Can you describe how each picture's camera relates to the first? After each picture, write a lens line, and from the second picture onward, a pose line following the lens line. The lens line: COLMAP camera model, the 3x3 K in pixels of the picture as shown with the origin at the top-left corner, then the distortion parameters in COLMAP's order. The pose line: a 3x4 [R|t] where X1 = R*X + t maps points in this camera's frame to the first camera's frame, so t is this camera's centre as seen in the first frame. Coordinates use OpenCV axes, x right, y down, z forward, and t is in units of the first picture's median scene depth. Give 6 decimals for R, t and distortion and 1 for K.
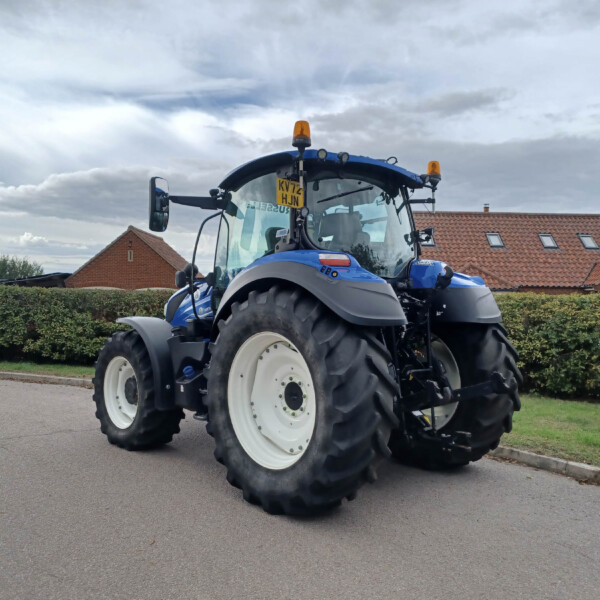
lens RADIAL K [[600.2, 0, 272.3], [0, 600.2, 301.7], [0, 0, 1]] dist [0.092524, 0.000975]
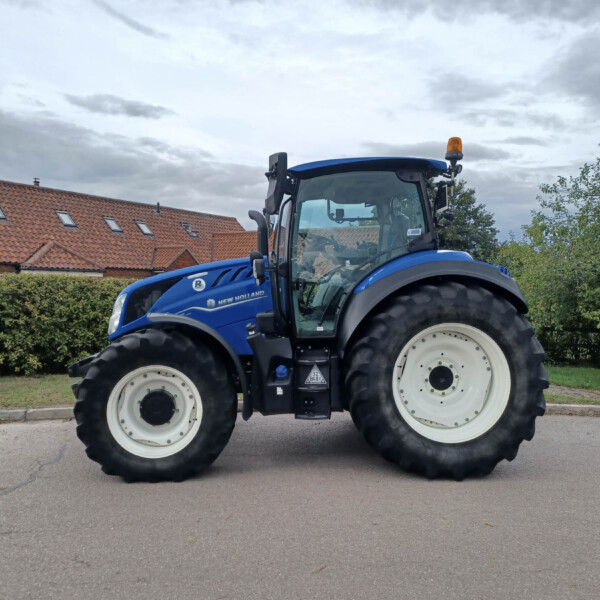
lens RADIAL K [[627.5, 0, 287.0], [0, 627.5, 290.3], [0, 0, 1]] dist [0.056930, -0.001846]
pose [[0.585681, -0.009475, 0.810486, -0.902326], [-0.007074, 0.999834, 0.016800, -0.022689], [-0.810511, -0.015573, 0.585517, 0.441160]]
